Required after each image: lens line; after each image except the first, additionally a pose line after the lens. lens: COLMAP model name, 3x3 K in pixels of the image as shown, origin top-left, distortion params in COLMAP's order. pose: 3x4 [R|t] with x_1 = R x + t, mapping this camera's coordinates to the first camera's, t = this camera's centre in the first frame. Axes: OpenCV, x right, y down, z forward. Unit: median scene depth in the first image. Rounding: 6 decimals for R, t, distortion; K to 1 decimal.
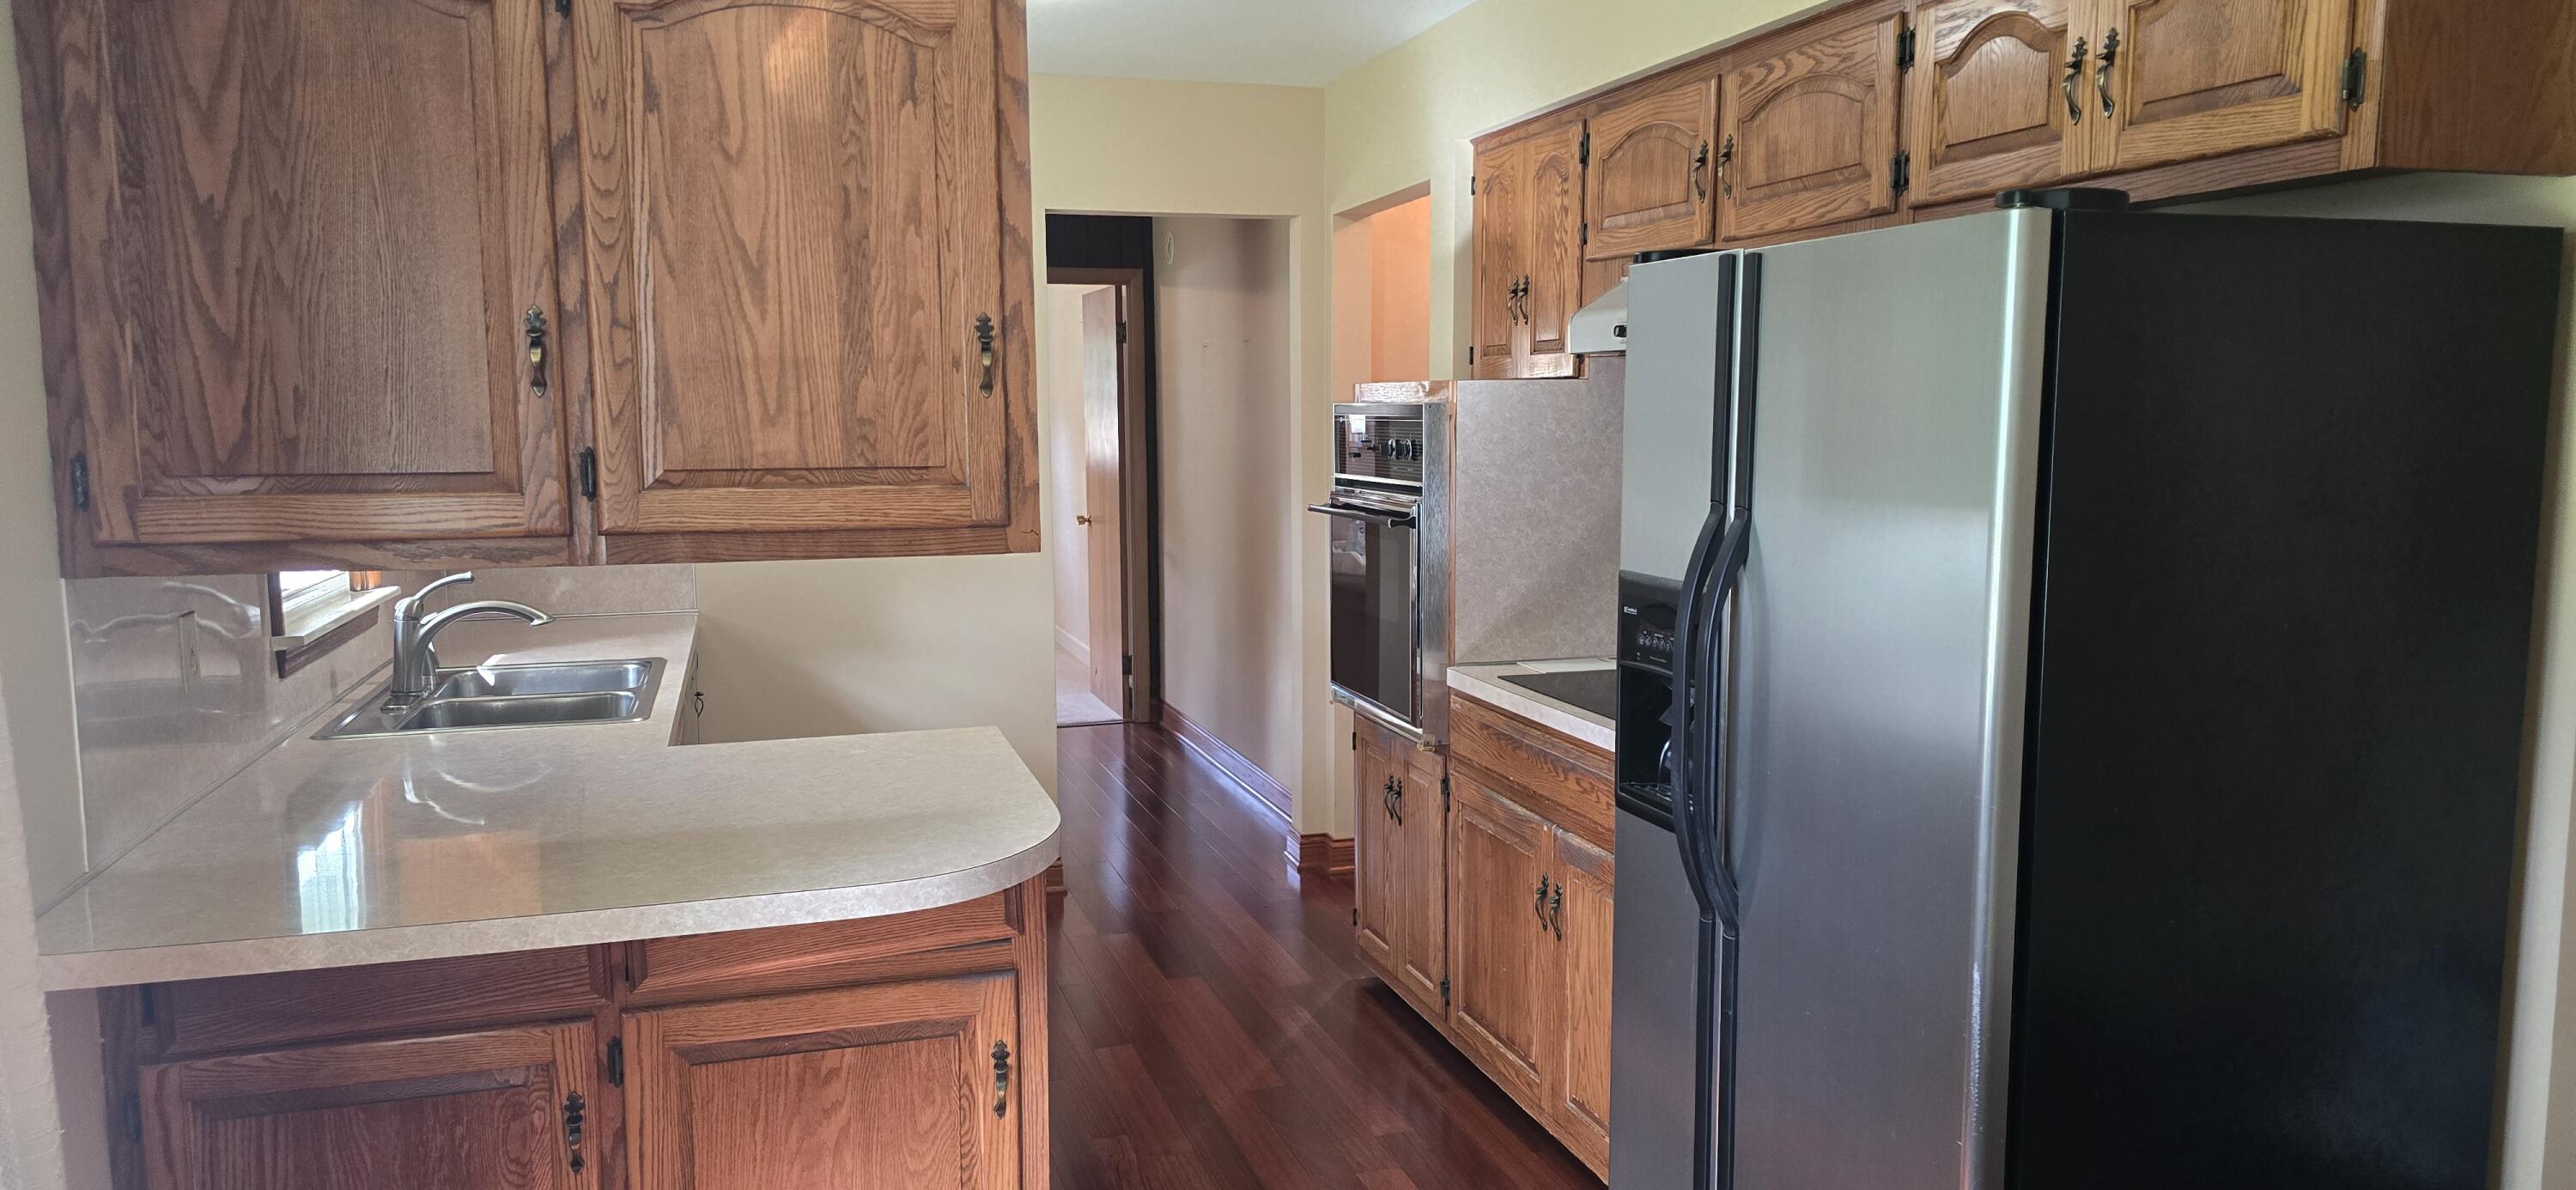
lens RADIAL K [[1767.8, 0, 1288.0], [0, 1767.8, 595.0], [0, 0, 1]] dist [0.121448, -0.158830]
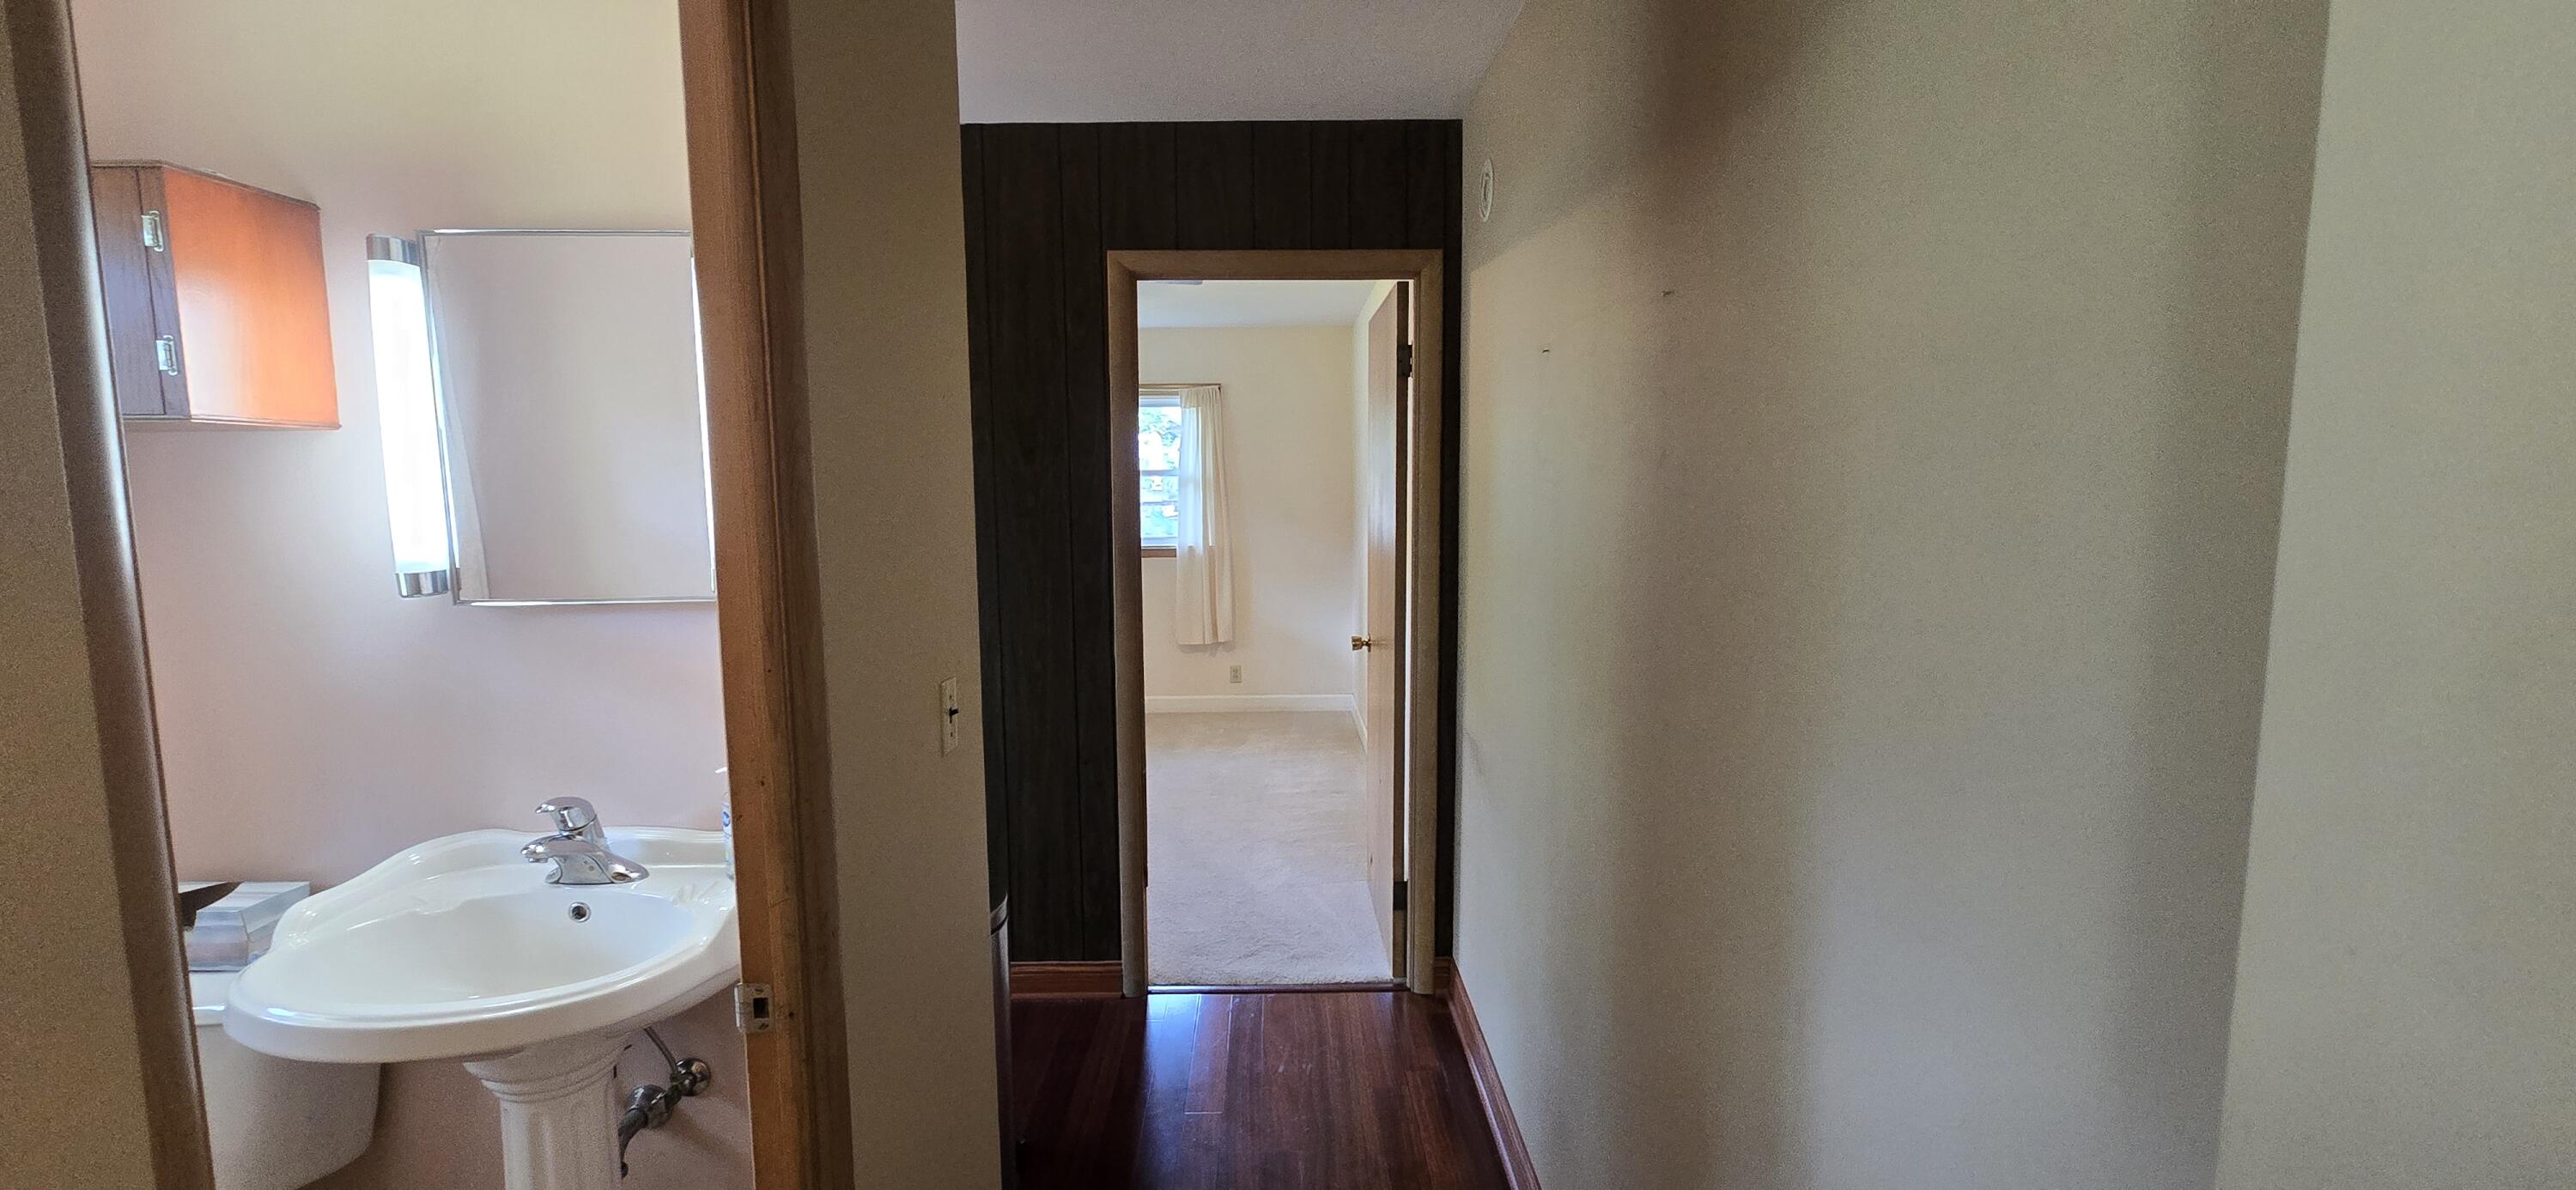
lens RADIAL K [[1055.4, 0, 1299.8], [0, 1055.4, 599.8], [0, 0, 1]] dist [-0.001101, 0.000009]
pose [[0.964006, 0.032129, -0.263933, -0.085899], [-0.031819, 0.999479, 0.005451, -0.186373], [0.263971, 0.003143, 0.964526, 1.781346]]
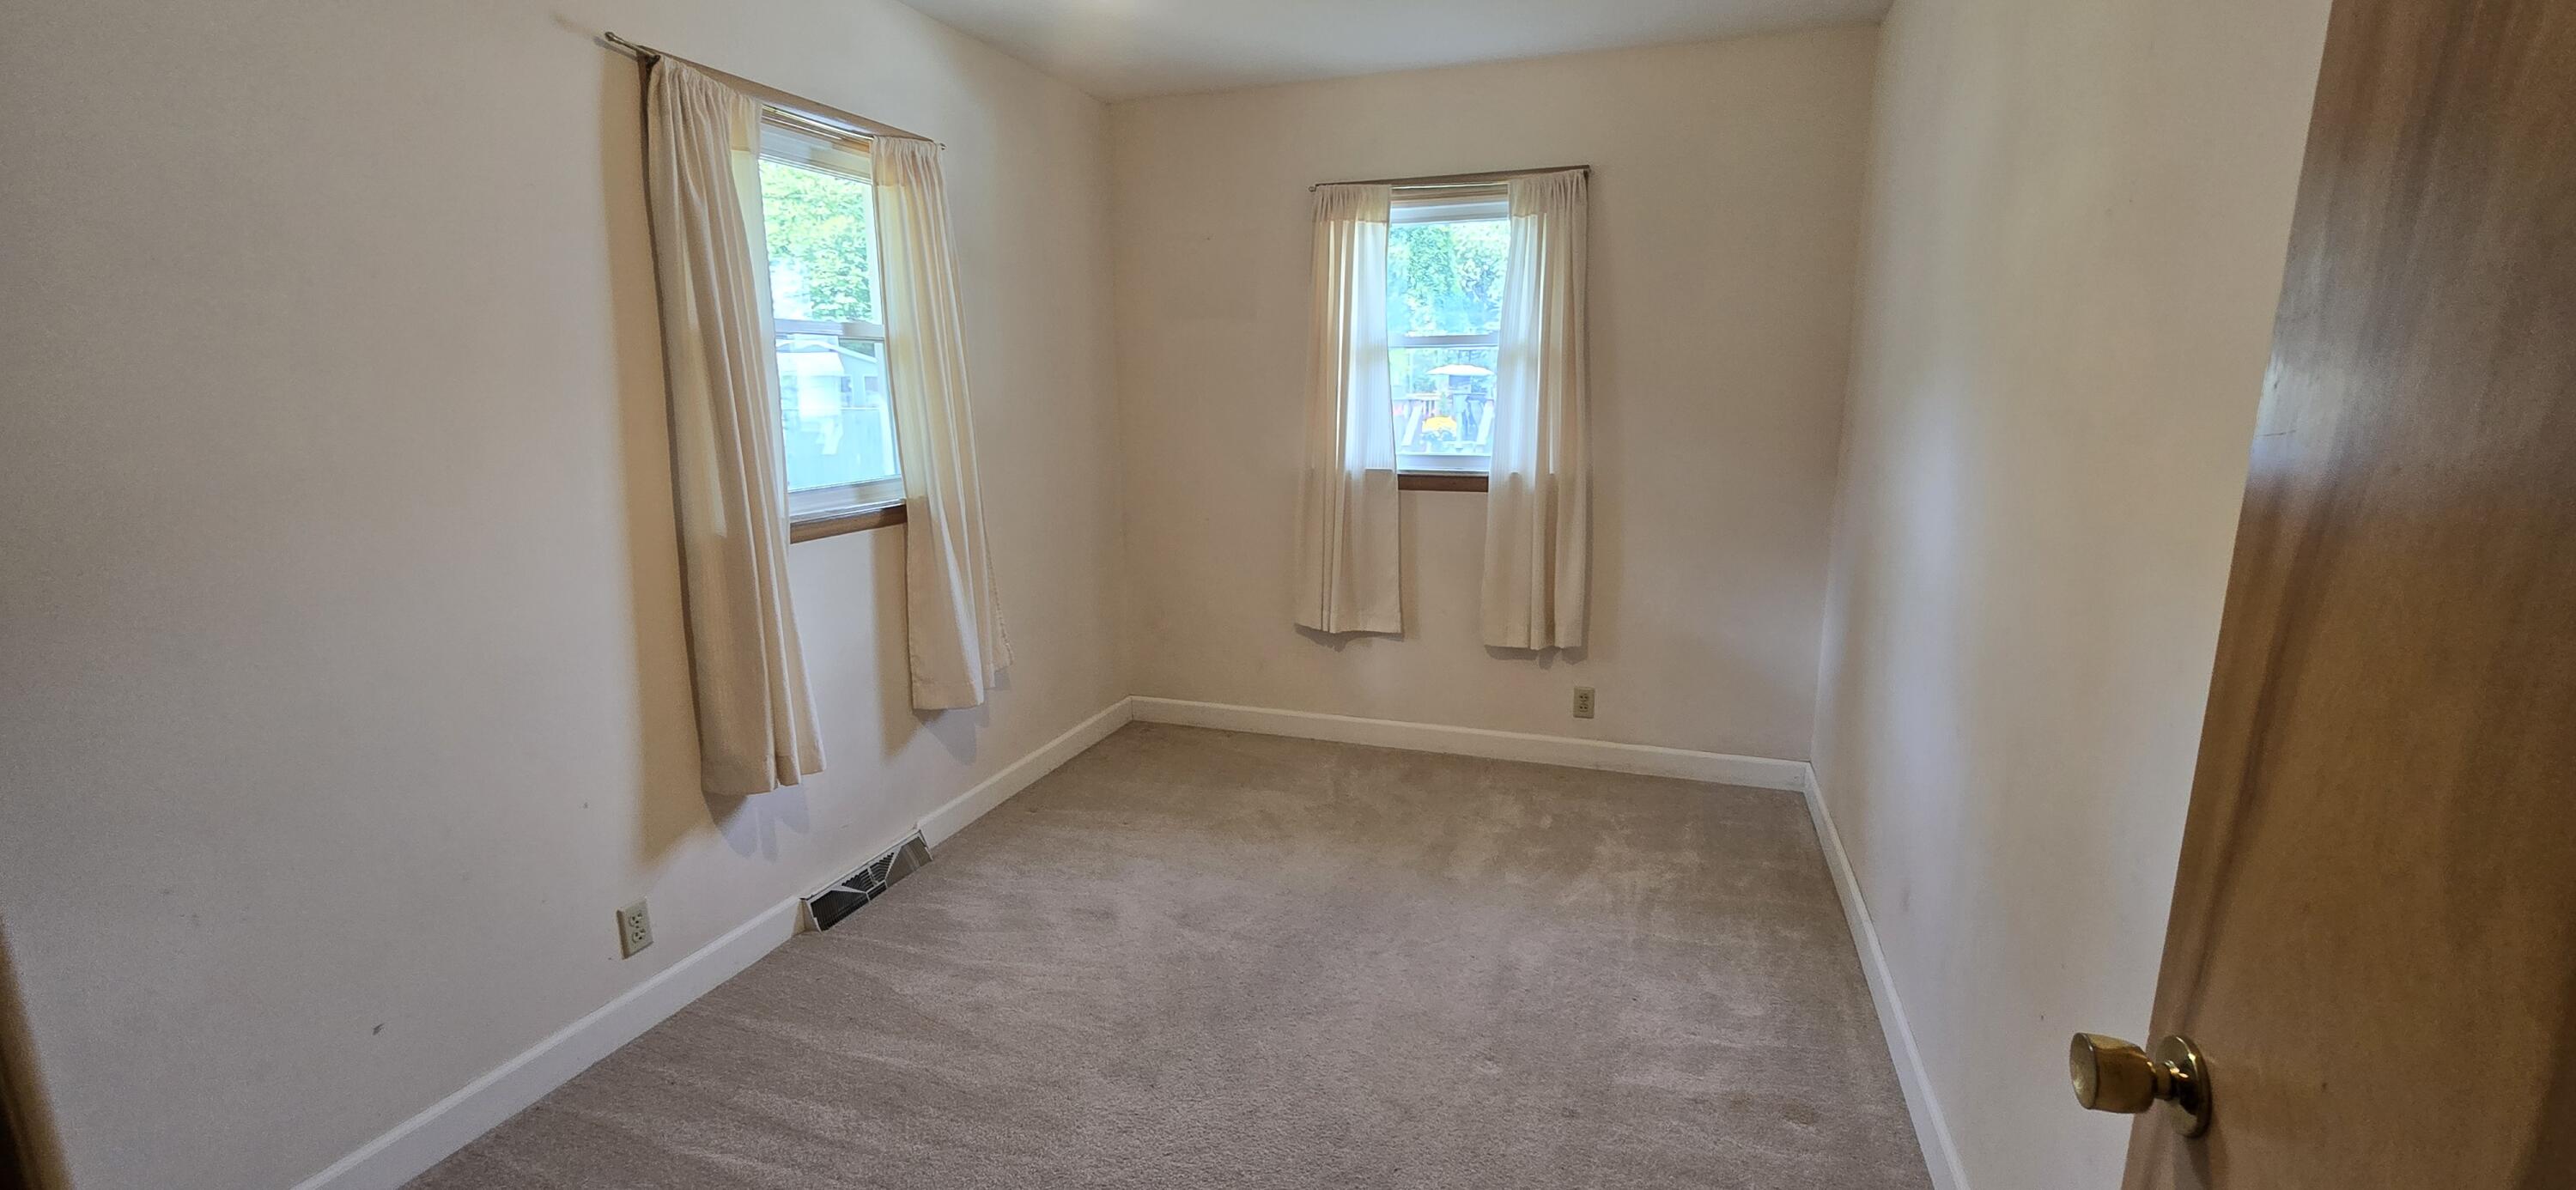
lens RADIAL K [[1055.4, 0, 1299.8], [0, 1055.4, 599.8], [0, 0, 1]] dist [-0.001101, 0.000009]
pose [[0.811490, 0.115216, -0.572895, -0.381261], [-0.062756, 0.991883, 0.110587, -0.255260], [0.580986, -0.053788, 0.812134, 2.725123]]
